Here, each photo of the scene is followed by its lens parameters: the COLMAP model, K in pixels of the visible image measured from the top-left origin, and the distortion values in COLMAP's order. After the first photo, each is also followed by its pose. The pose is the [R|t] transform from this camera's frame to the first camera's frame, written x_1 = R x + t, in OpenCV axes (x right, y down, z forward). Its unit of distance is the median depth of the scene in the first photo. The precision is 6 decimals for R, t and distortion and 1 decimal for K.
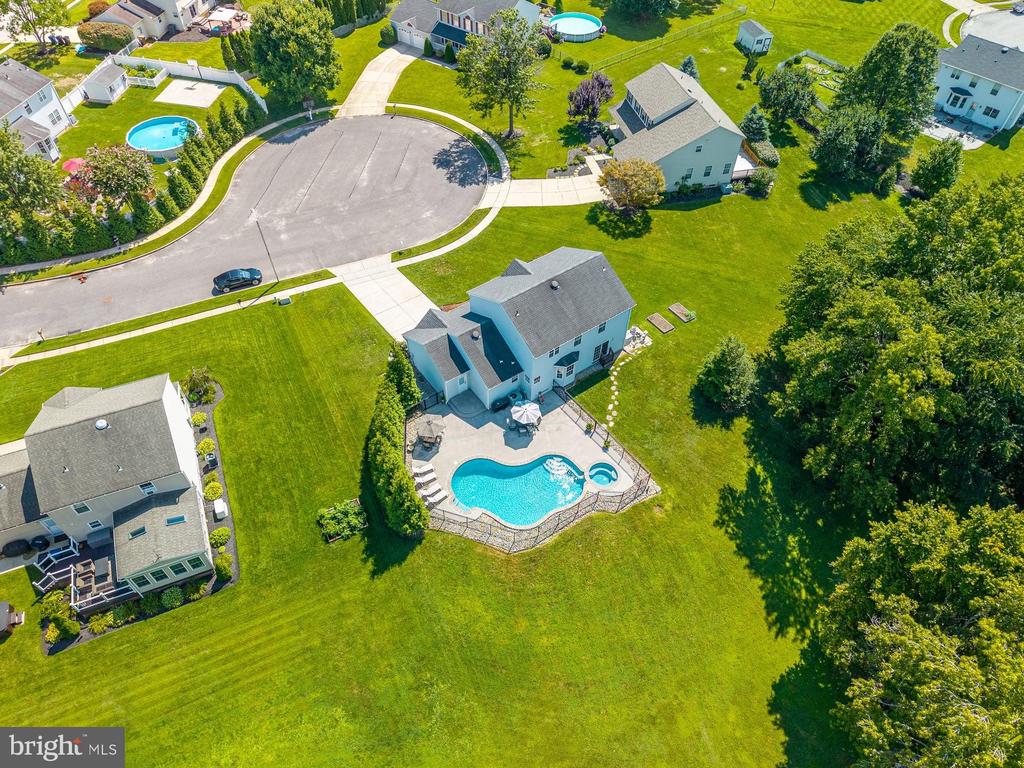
lens RADIAL K [[704.0, 0, 512.0], [0, 704.0, 384.0], [0, 0, 1]] dist [0.107688, -0.113597]
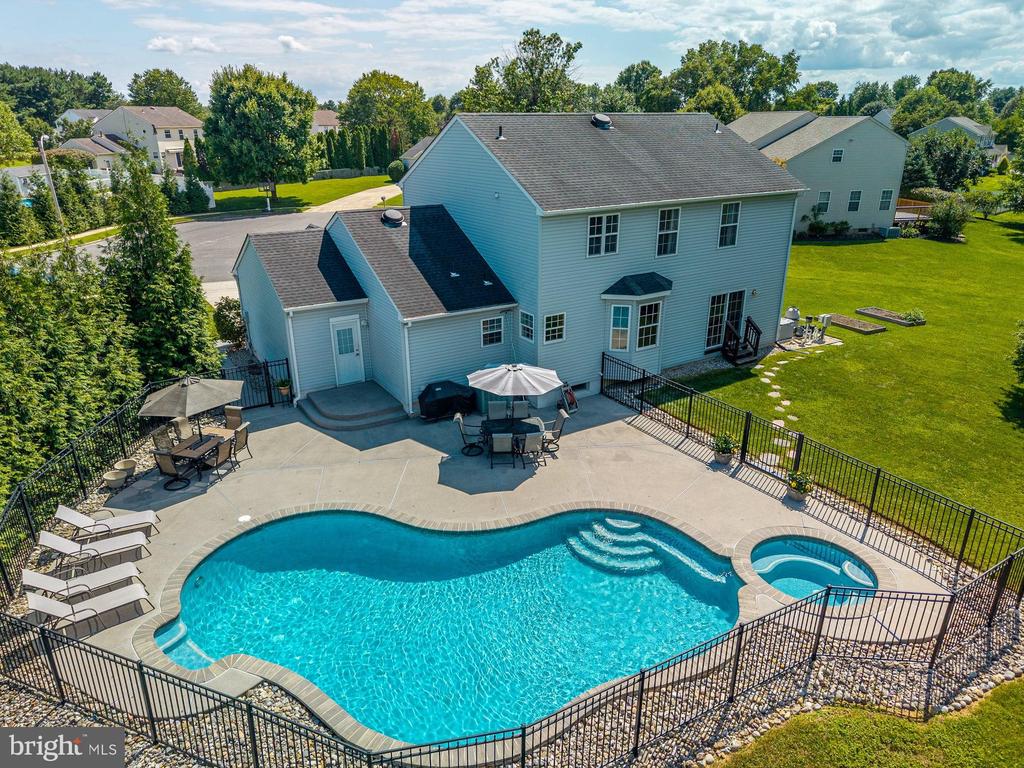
lens RADIAL K [[705.1, 0, 512.0], [0, 705.1, 384.0], [0, 0, 1]] dist [0.016385, 0.000582]
pose [[0.997075, 0.009185, -0.075876, 0.040924], [-0.043539, 0.884182, -0.465110, 0.179180], [0.062816, 0.467053, 0.881995, 0.702938]]
